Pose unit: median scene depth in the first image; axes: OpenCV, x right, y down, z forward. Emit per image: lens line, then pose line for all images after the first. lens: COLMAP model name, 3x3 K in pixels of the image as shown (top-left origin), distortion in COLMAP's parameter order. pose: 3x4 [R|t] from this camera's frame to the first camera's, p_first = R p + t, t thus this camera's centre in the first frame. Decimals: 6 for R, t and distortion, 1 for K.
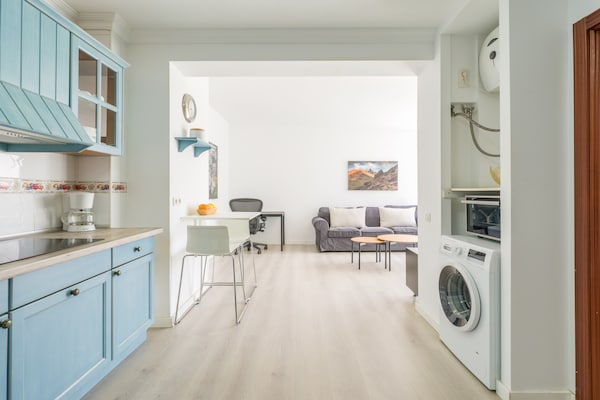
lens RADIAL K [[322.3, 0, 299.3], [0, 322.3, 193.8], [0, 0, 1]] dist [-0.002479, -0.000111]
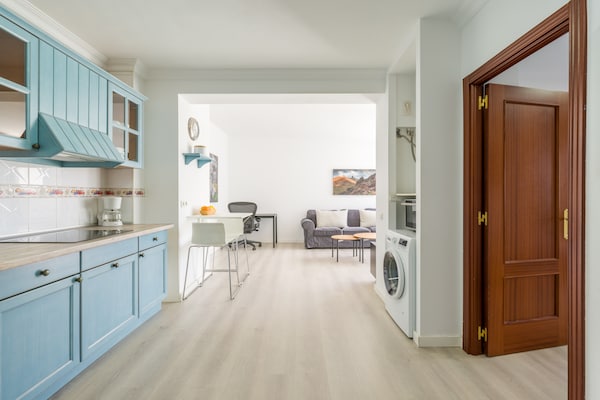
lens RADIAL K [[316.7, 0, 300.0], [0, 316.7, 200.0], [0, 0, 1]] dist [0.001294, 0.000057]
pose [[0.999999, 0.000240, -0.001308, 0.084636], [-0.000234, 0.999987, 0.005150, 0.002031], [0.001309, -0.005150, 0.999986, -0.267086]]
